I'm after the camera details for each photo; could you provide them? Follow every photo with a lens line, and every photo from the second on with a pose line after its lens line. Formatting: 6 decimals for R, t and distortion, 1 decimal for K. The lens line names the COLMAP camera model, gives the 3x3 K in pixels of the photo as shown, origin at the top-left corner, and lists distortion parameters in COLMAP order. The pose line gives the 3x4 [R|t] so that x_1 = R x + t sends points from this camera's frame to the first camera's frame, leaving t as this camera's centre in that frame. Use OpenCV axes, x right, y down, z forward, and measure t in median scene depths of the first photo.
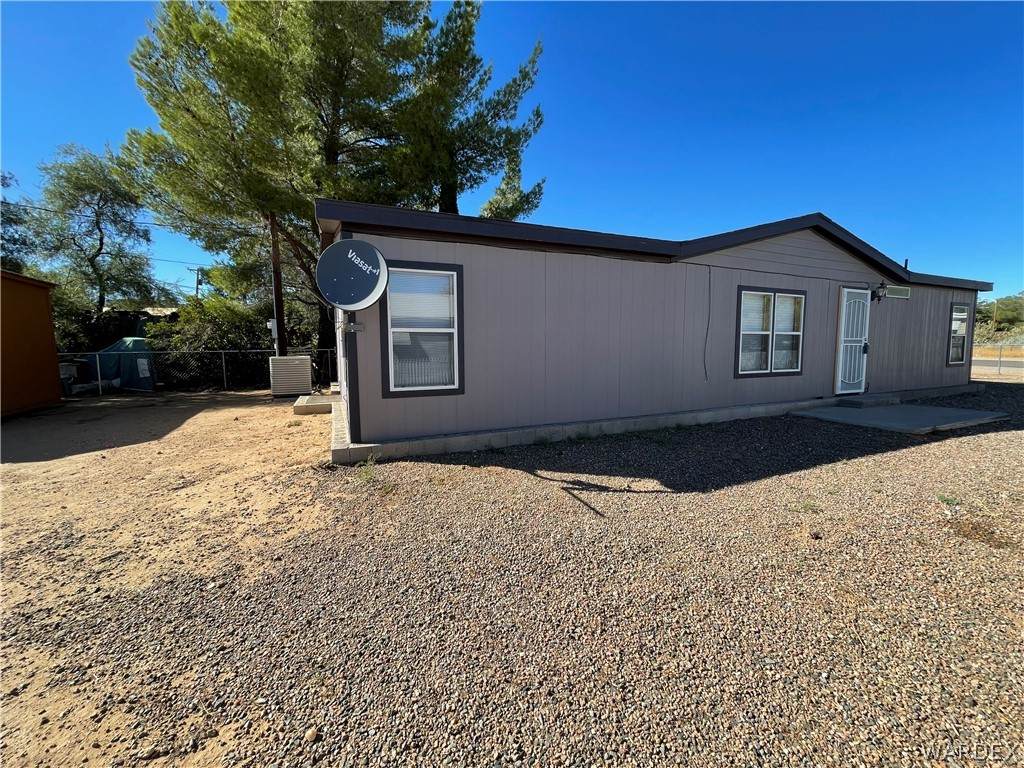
lens RADIAL K [[420.1, 0, 483.8], [0, 420.1, 380.0], [0, 0, 1]] dist [-0.002437, -0.000223]
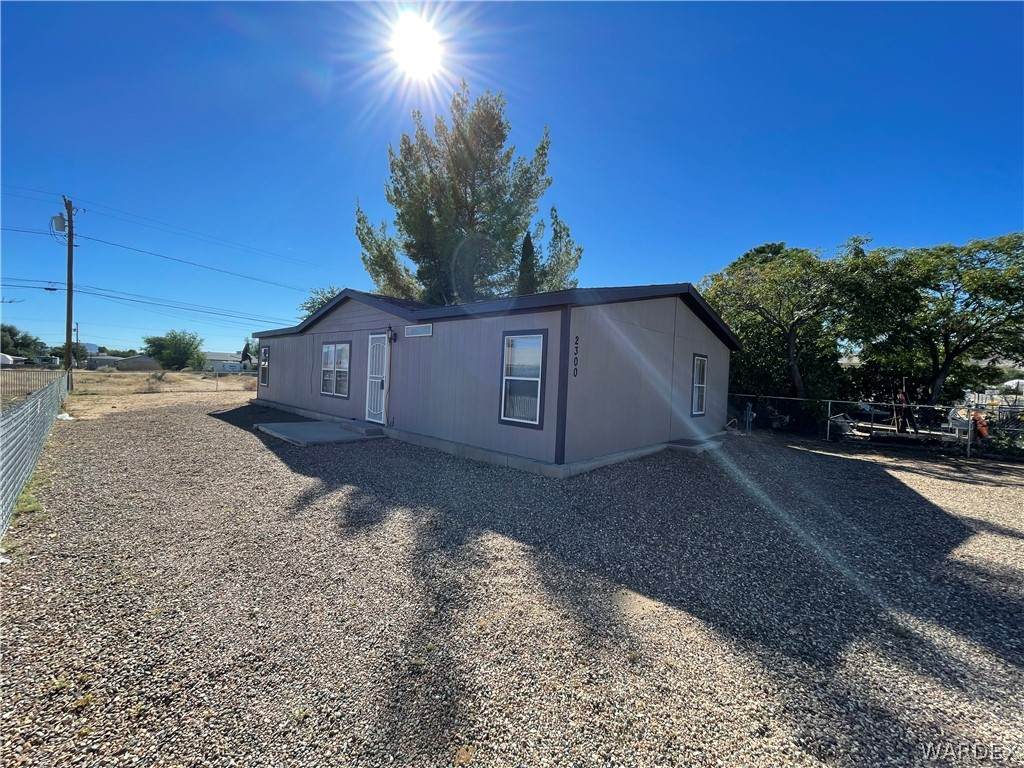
lens RADIAL K [[420.1, 0, 483.8], [0, 420.1, 380.0], [0, 0, 1]] dist [-0.002437, -0.000223]
pose [[0.355662, 0.022148, -0.934352, 2.090826], [-0.147357, 0.988544, -0.032659, -0.092366], [0.922925, 0.149299, 0.354852, 0.858364]]
